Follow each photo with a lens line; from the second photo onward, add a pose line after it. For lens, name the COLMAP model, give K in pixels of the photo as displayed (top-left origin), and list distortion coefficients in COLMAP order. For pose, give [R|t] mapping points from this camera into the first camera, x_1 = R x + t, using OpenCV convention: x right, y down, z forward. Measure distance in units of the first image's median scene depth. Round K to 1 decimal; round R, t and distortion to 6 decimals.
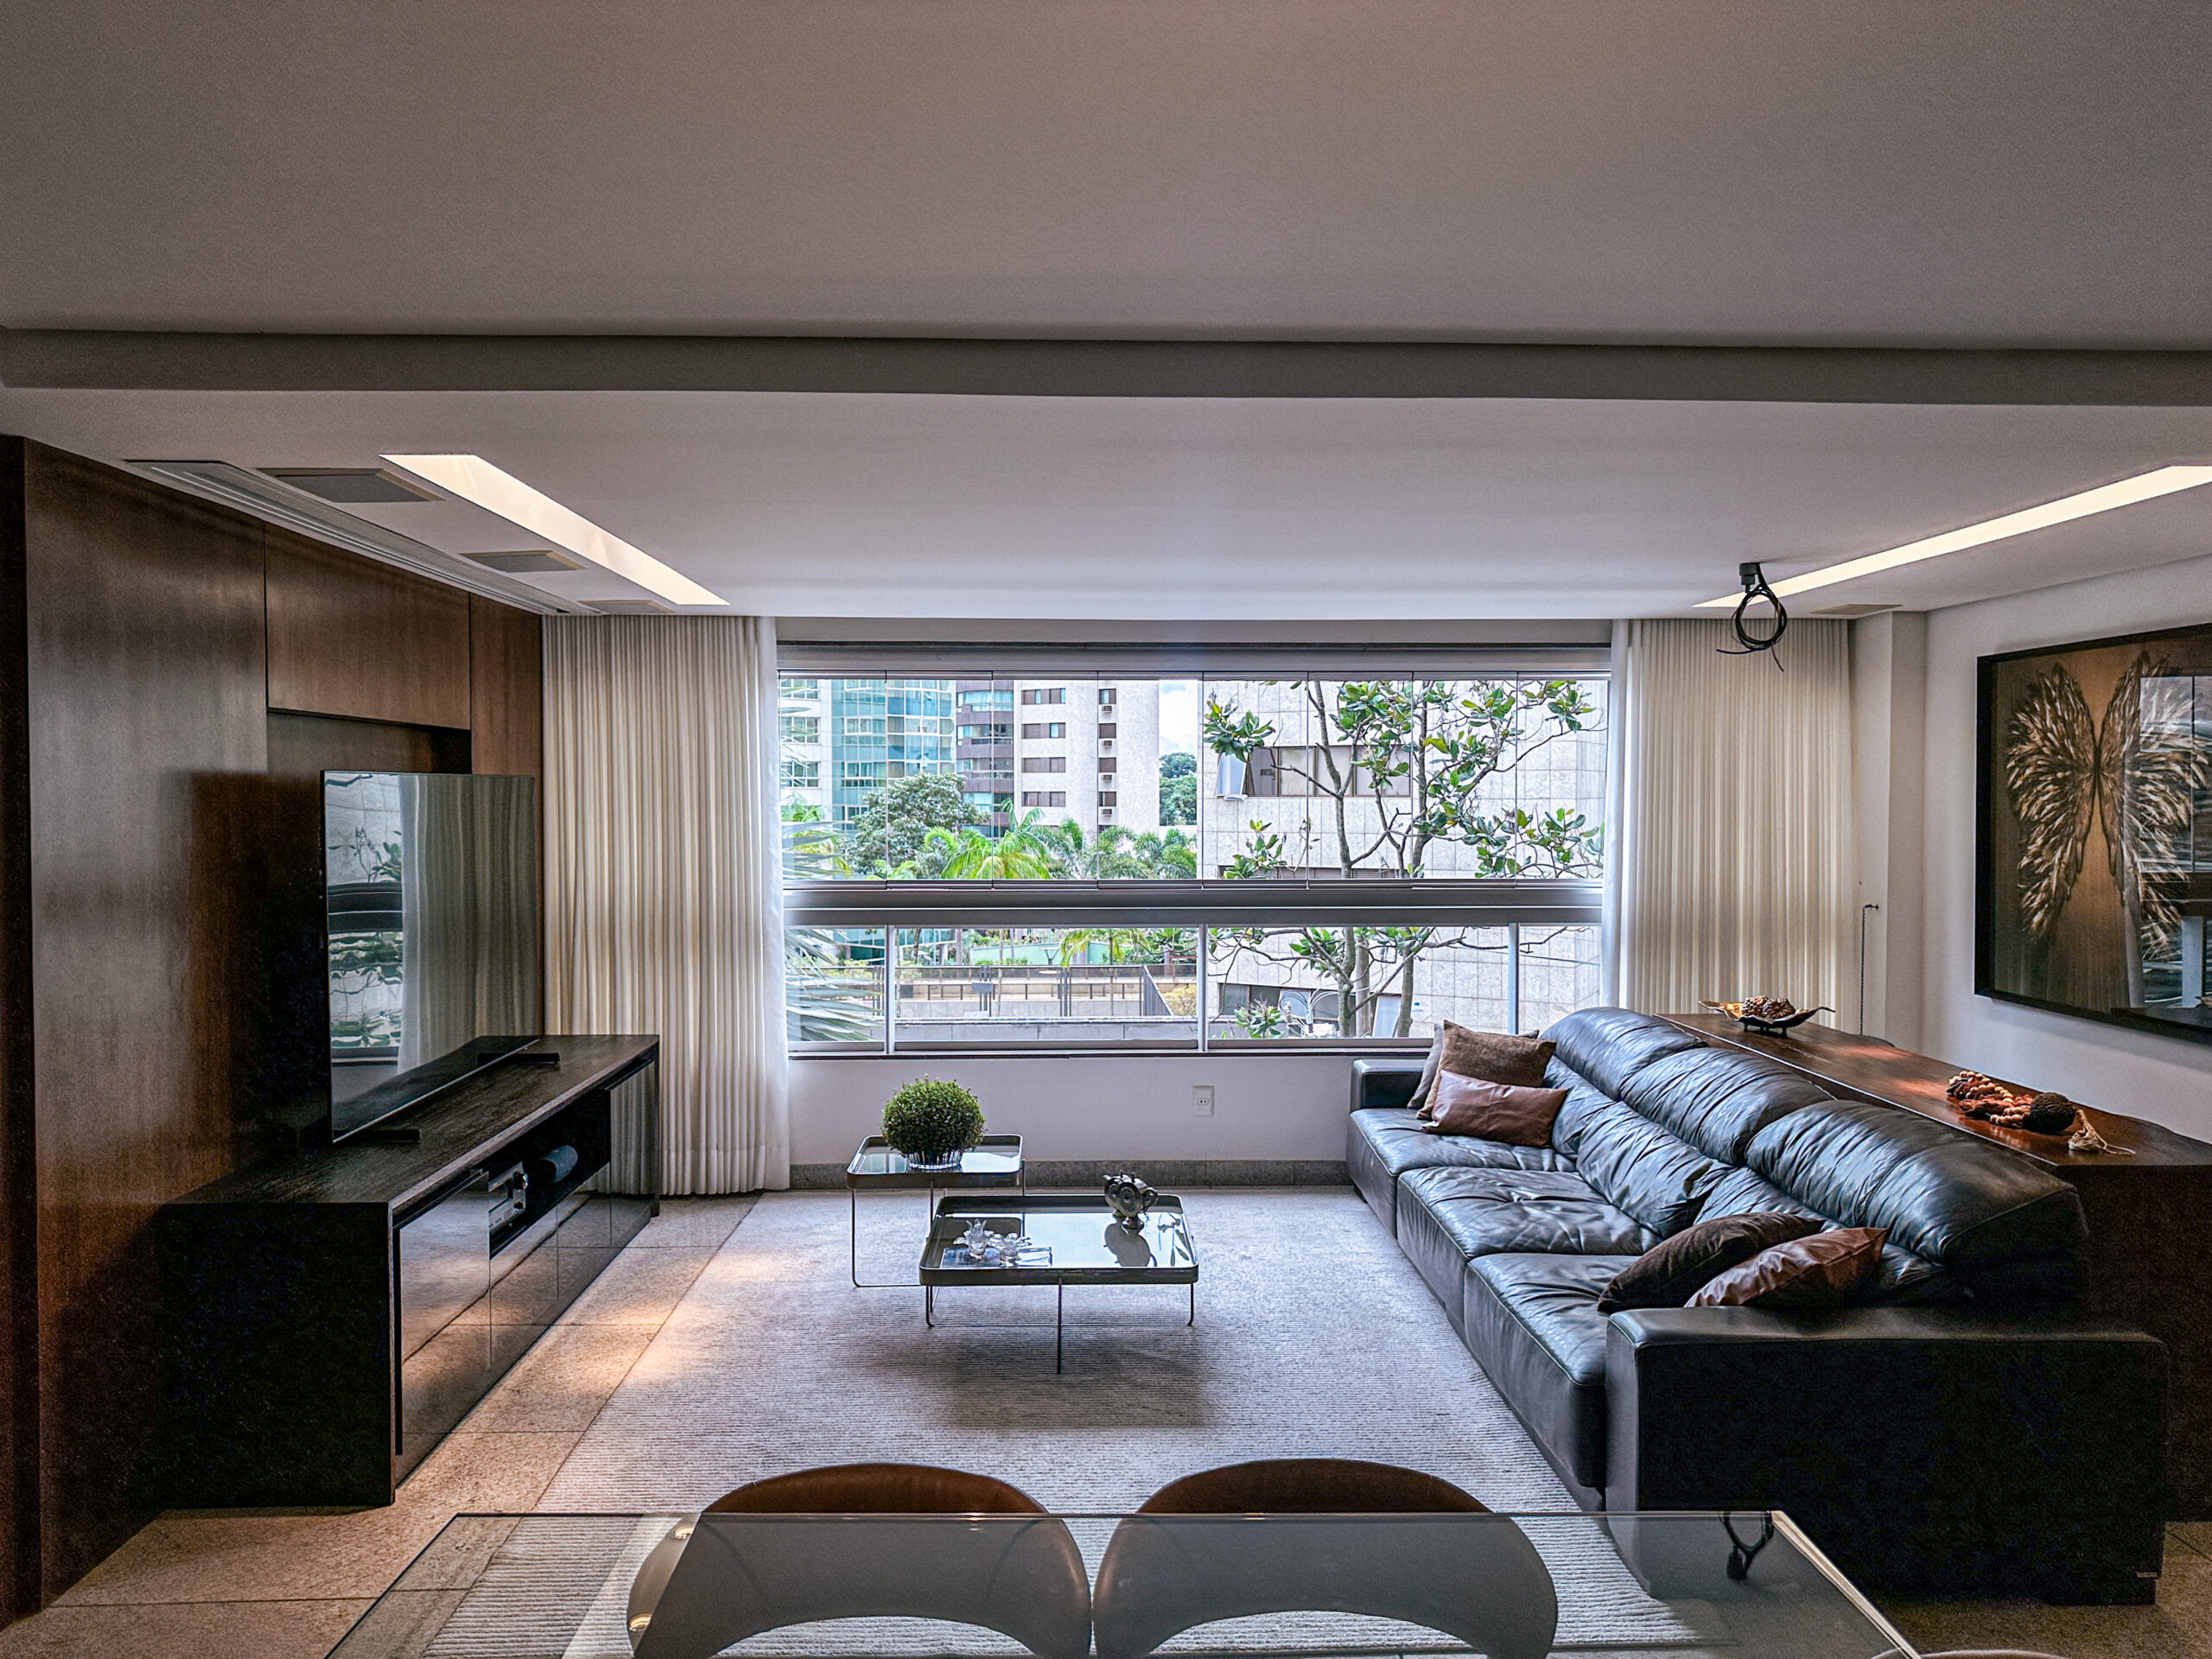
lens RADIAL K [[1580.8, 0, 1106.0], [0, 1580.8, 829.5], [0, 0, 1]] dist [0.004323, -0.003479]
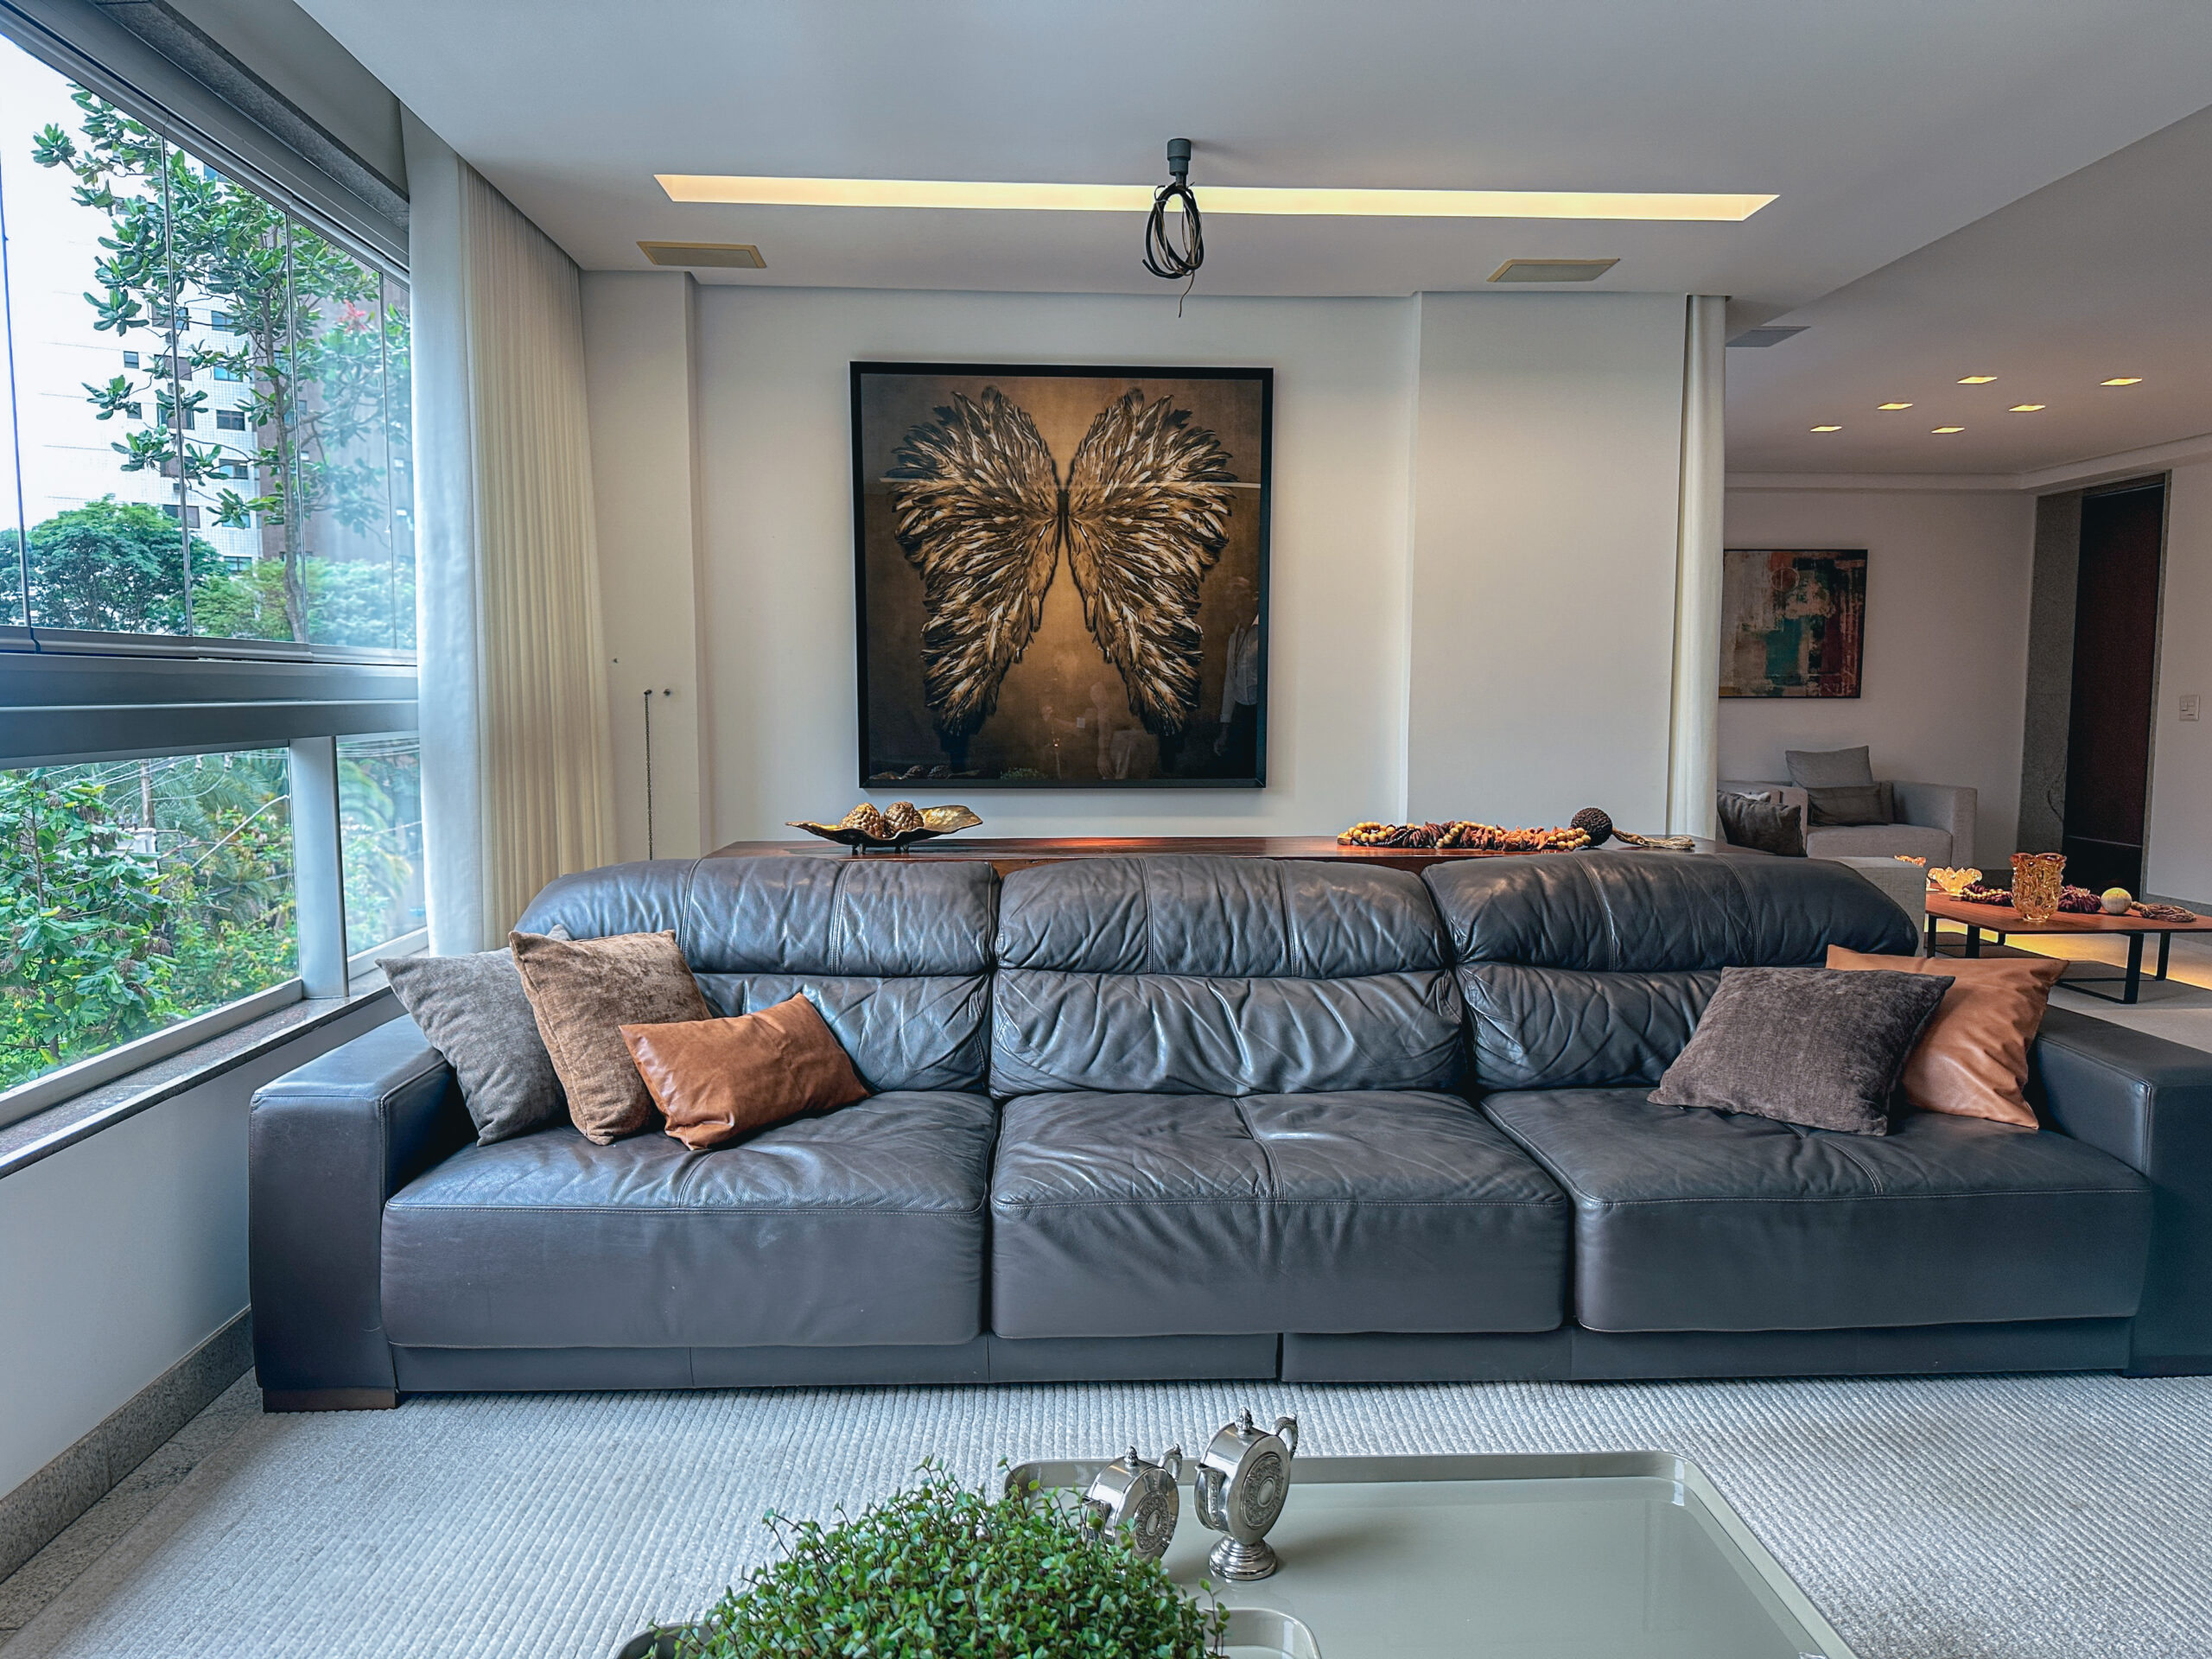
lens RADIAL K [[1542.1, 0, 1110.0], [0, 1542.1, 844.6], [0, 0, 1]] dist [0.178283, -0.373910]
pose [[-0.005559, -0.099428, 0.995029, -0.273853], [0.019597, 0.994843, 0.099519, 0.059905], [-0.999793, 0.020053, -0.003582, 0.933921]]
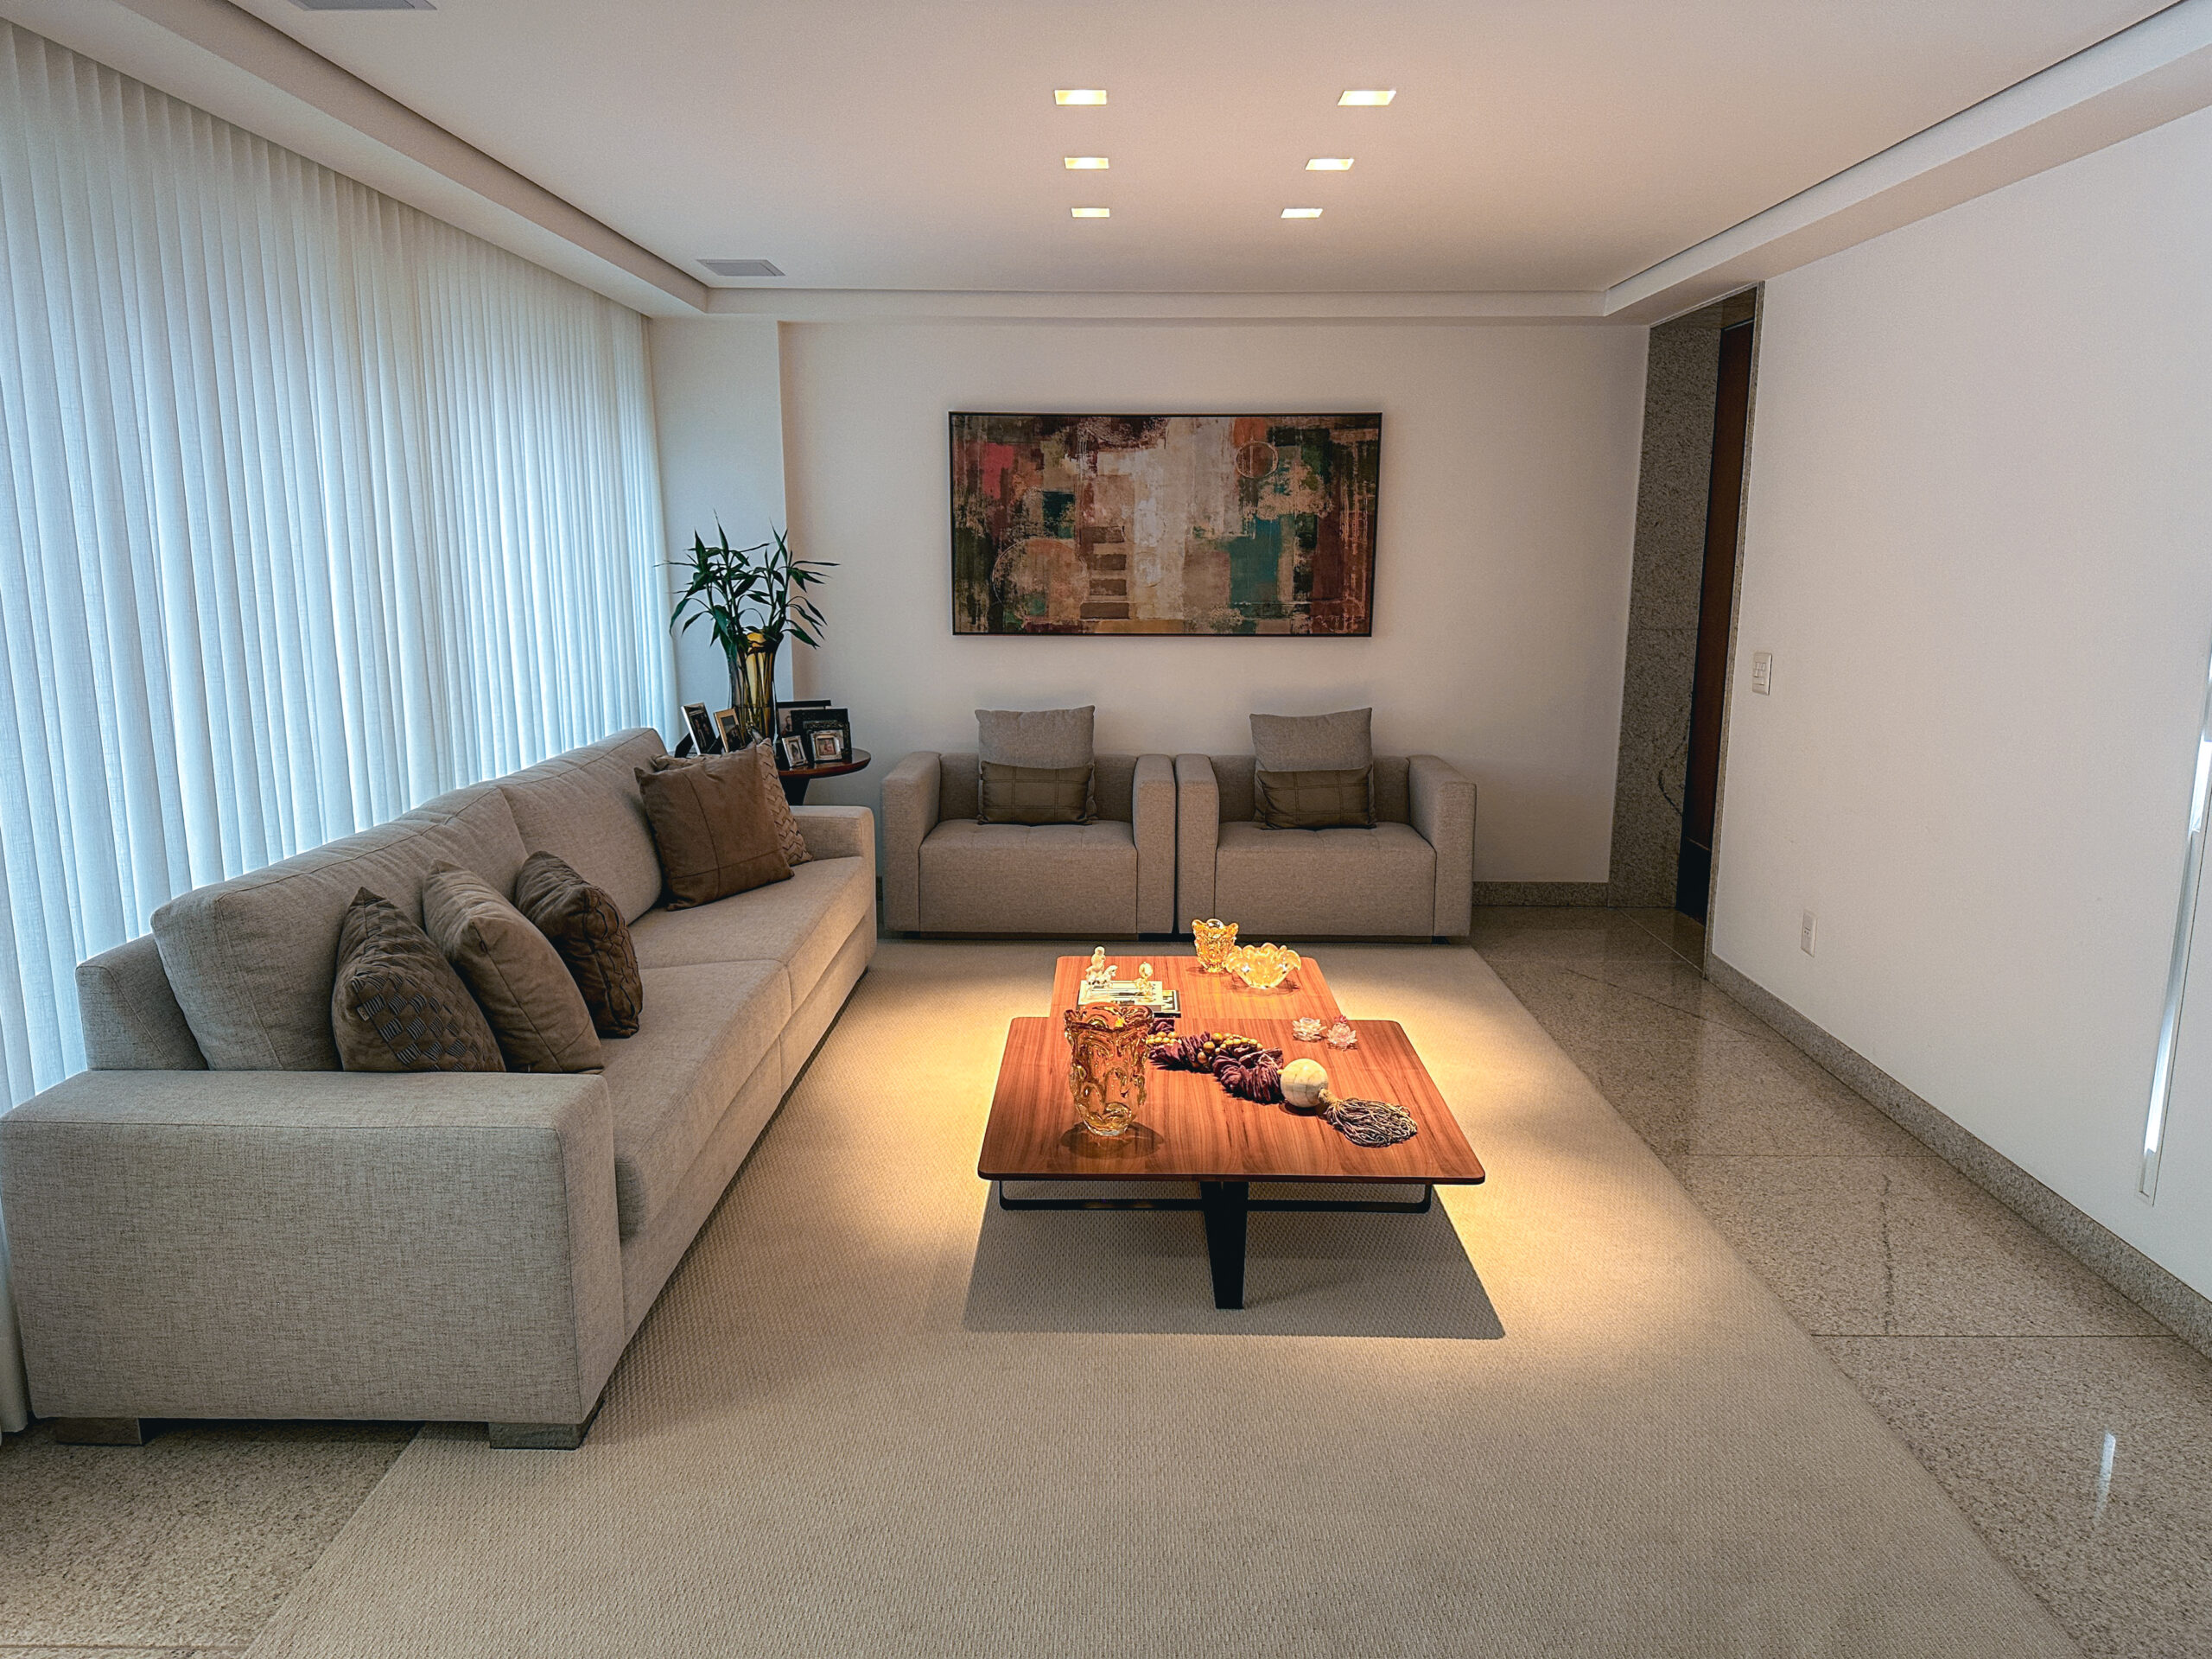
lens RADIAL K [[1542.1, 0, 1110.0], [0, 1542.1, 844.6], [0, 0, 1]] dist [0.178283, -0.373910]
pose [[0.049261, -0.193826, 0.979798, 0.265646], [0.018872, 0.980995, 0.193114, 0.011936], [-0.998608, 0.008978, 0.051983, 0.237834]]
